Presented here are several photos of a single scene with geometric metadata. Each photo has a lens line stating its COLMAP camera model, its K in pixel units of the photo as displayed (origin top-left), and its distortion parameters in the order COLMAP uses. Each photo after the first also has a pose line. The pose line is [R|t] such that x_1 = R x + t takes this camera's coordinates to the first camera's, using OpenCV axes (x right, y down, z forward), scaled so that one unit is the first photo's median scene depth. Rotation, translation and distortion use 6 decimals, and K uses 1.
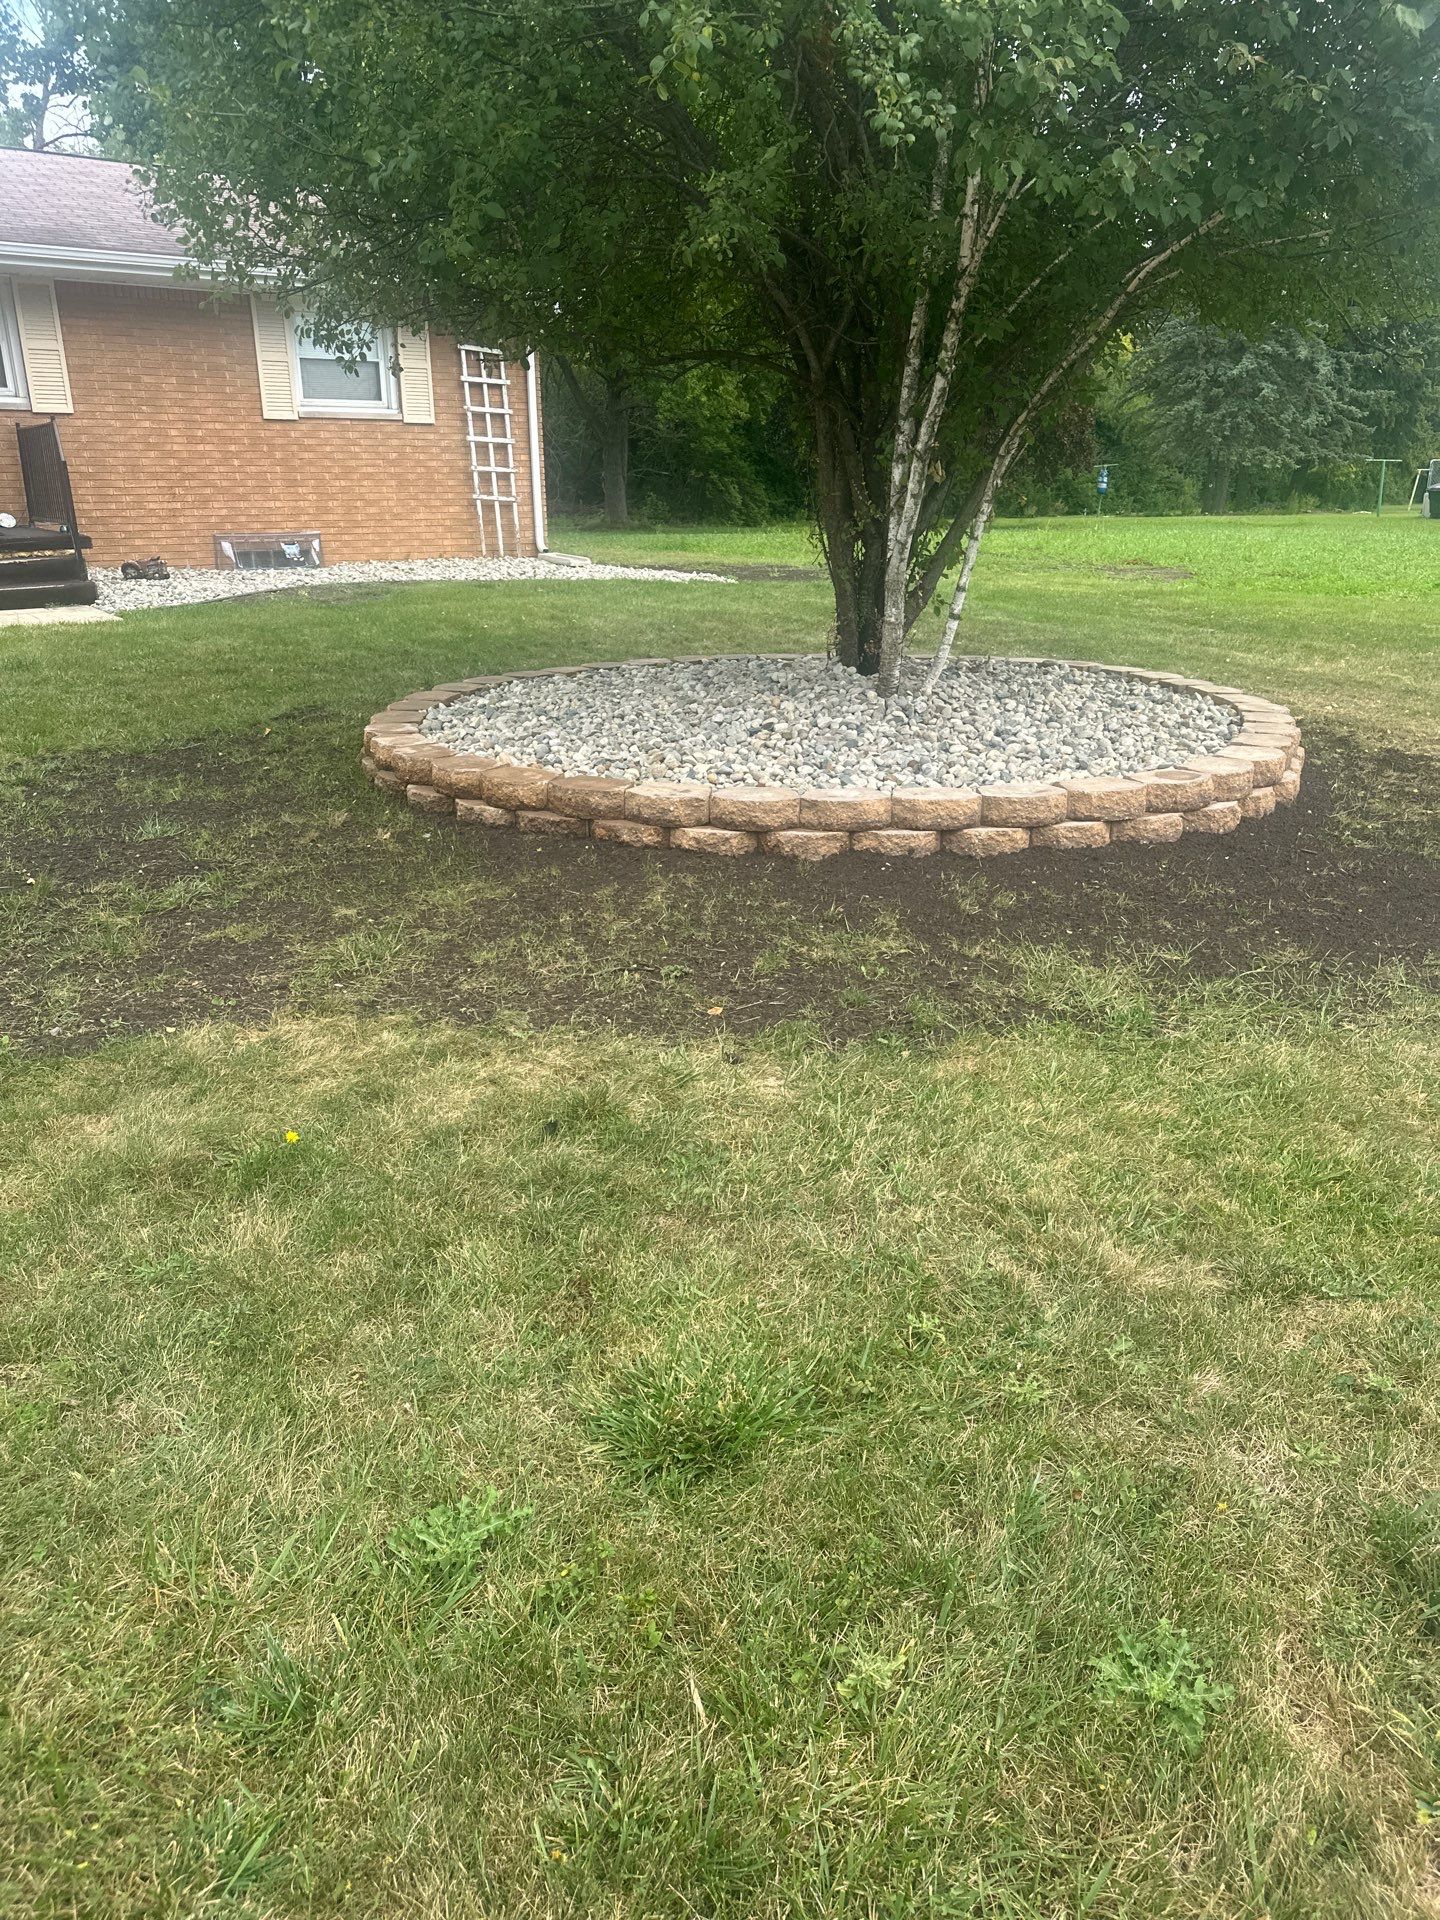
lens RADIAL K [[1368.1, 0, 710.4], [0, 1368.1, 955.6], [0, 0, 1]] dist [0.030058, -0.030720]
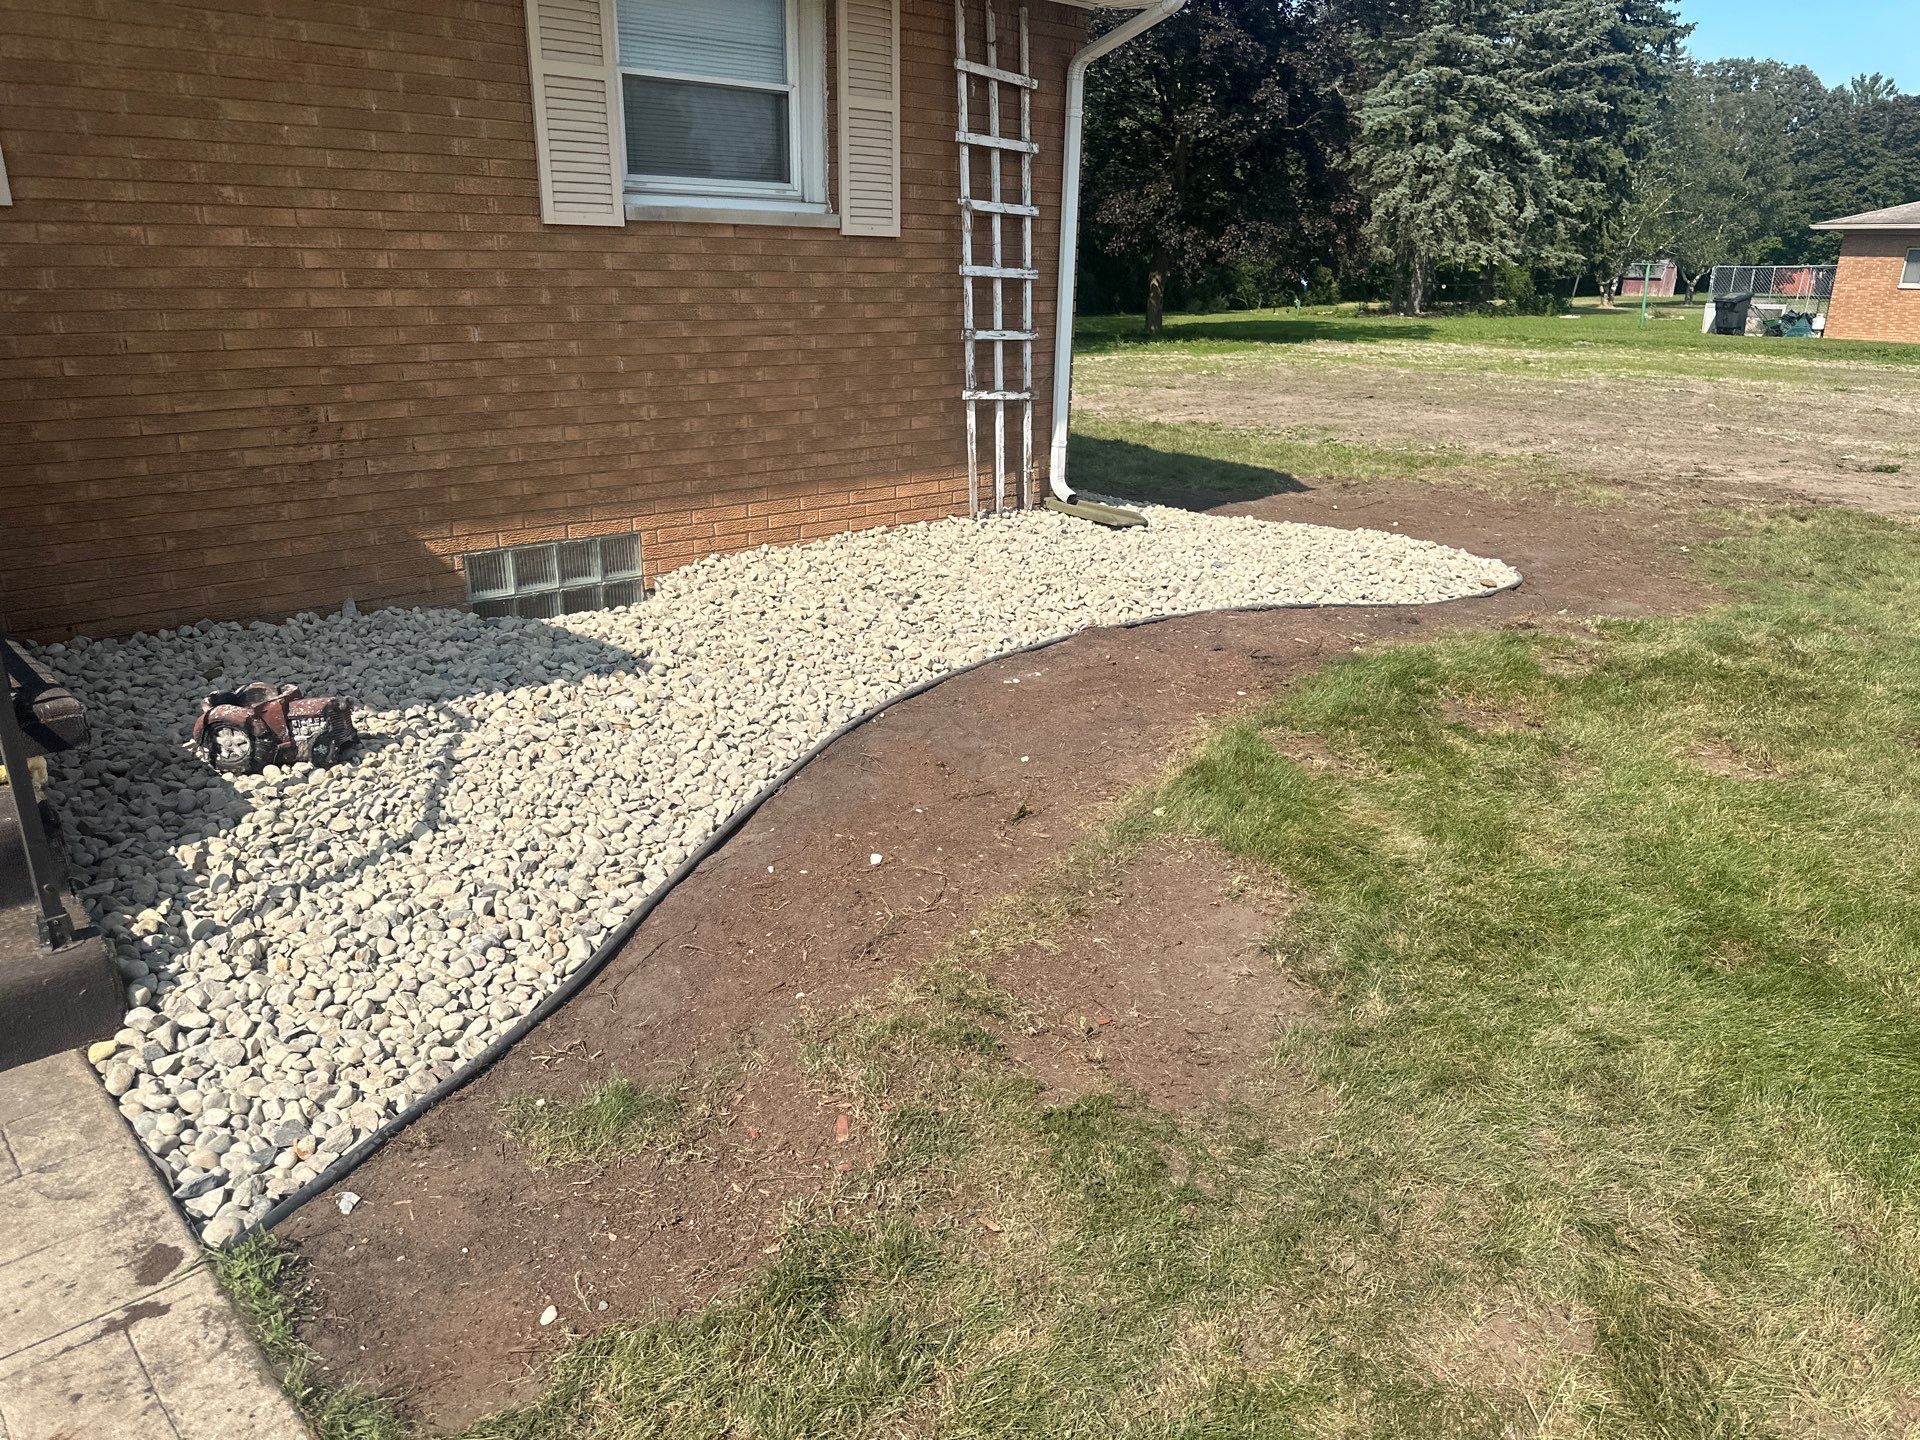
lens RADIAL K [[1368.1, 0, 947.0], [0, 1368.1, 738.0], [0, 0, 1]] dist [0.030058, -0.030720]
pose [[0.990737, -0.021905, 0.134014, -0.251266], [0.020541, 0.999722, 0.011553, -0.232142], [-0.134230, -0.008693, 0.990912, 0.561396]]
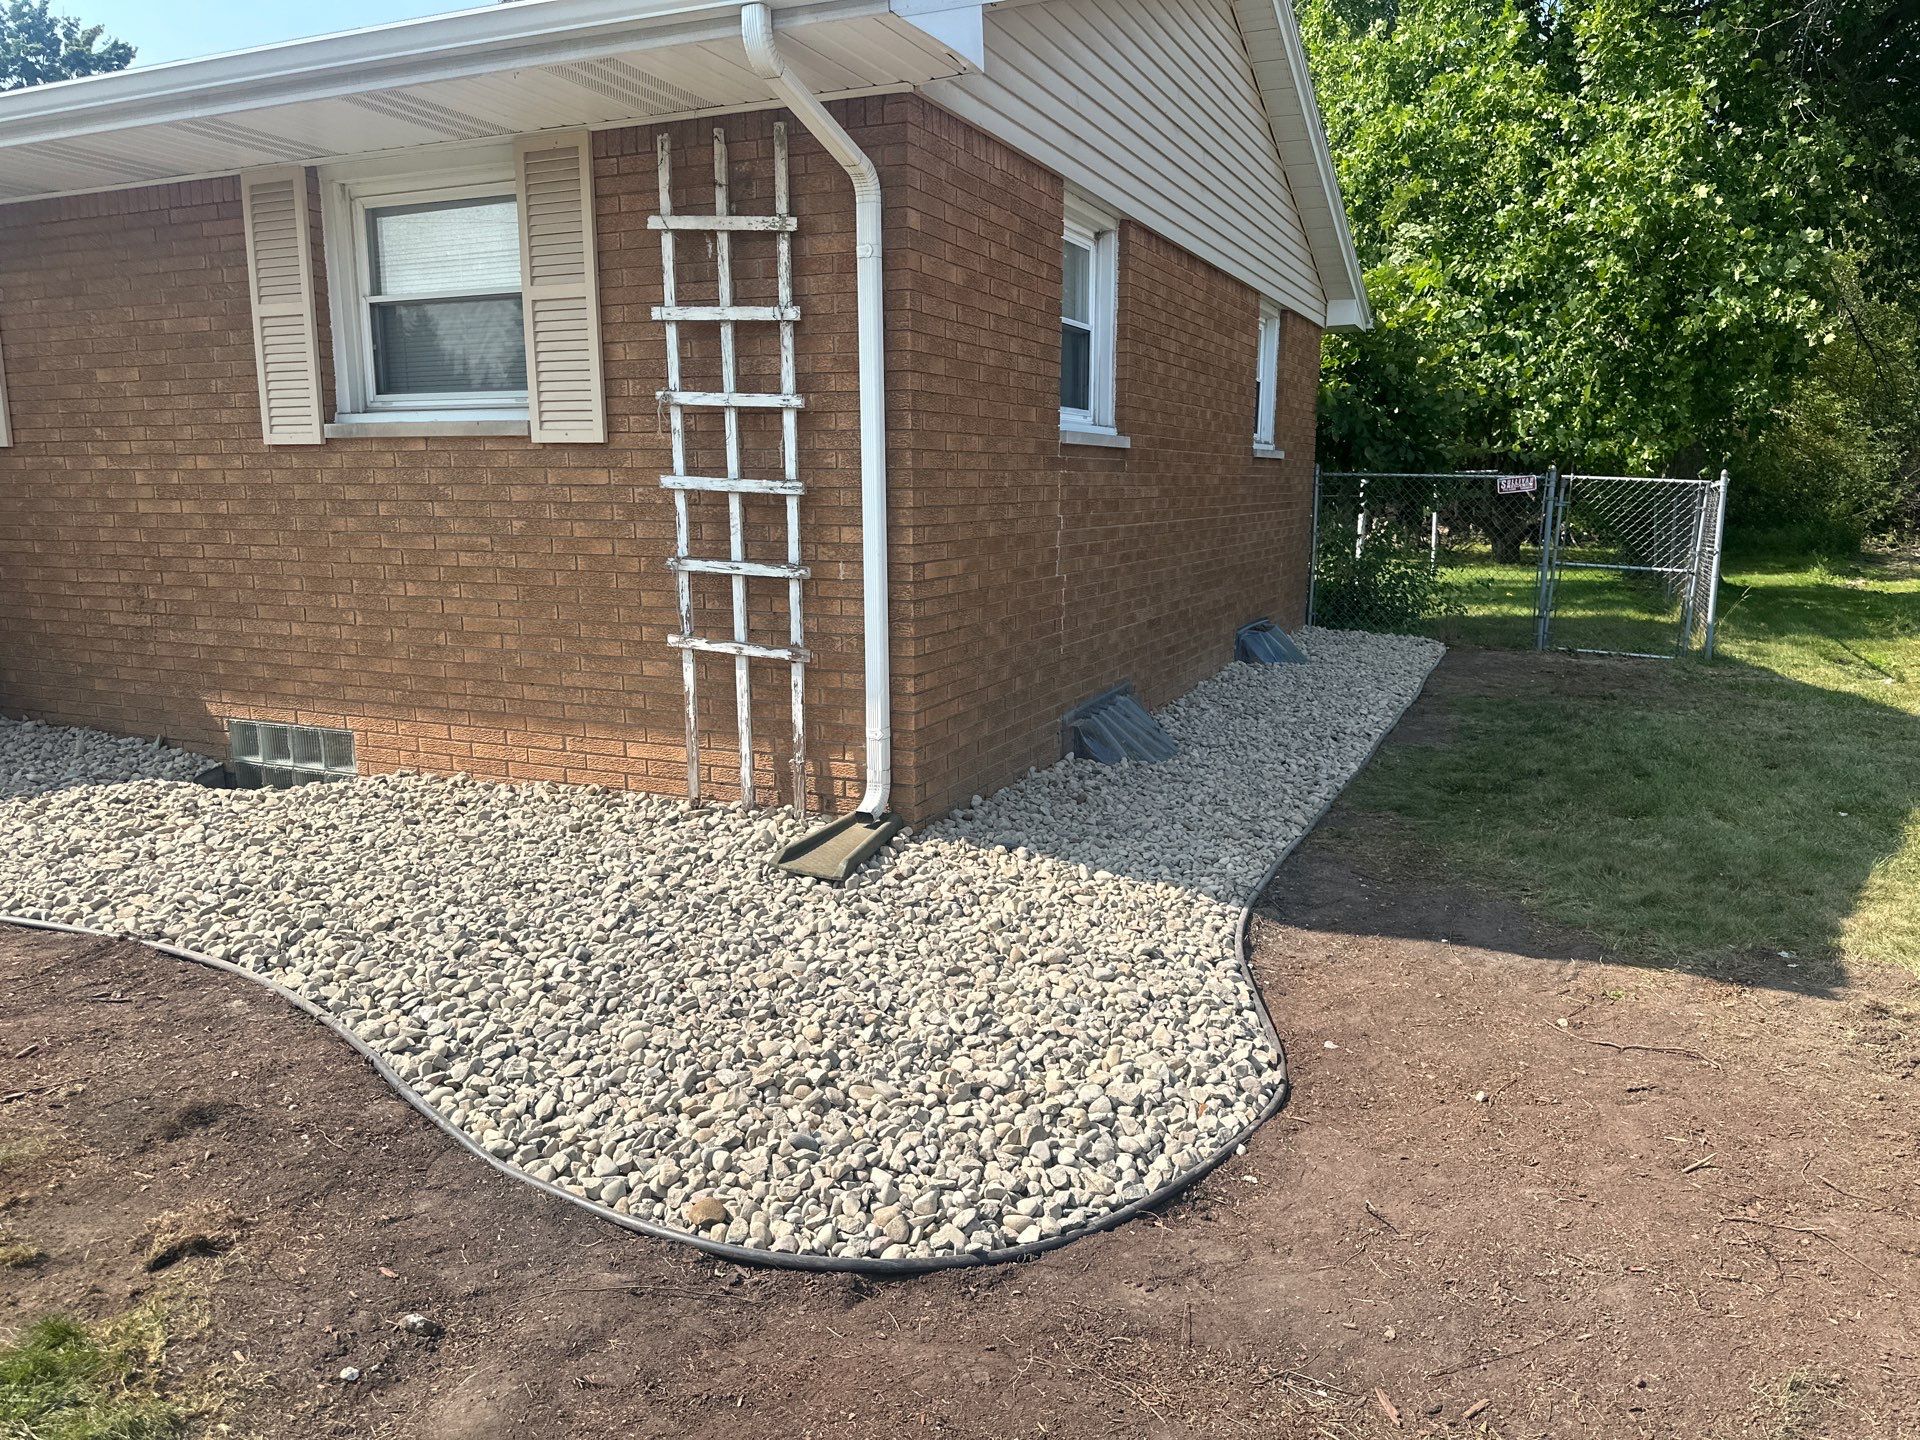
lens RADIAL K [[1368.1, 0, 965.3], [0, 1368.1, 759.3], [0, 0, 1]] dist [0.030058, -0.030720]
pose [[0.515896, 0.181405, -0.837224, 0.166848], [-0.277484, 0.960017, 0.037026, -0.351020], [0.810465, 0.213215, 0.545606, 0.908068]]
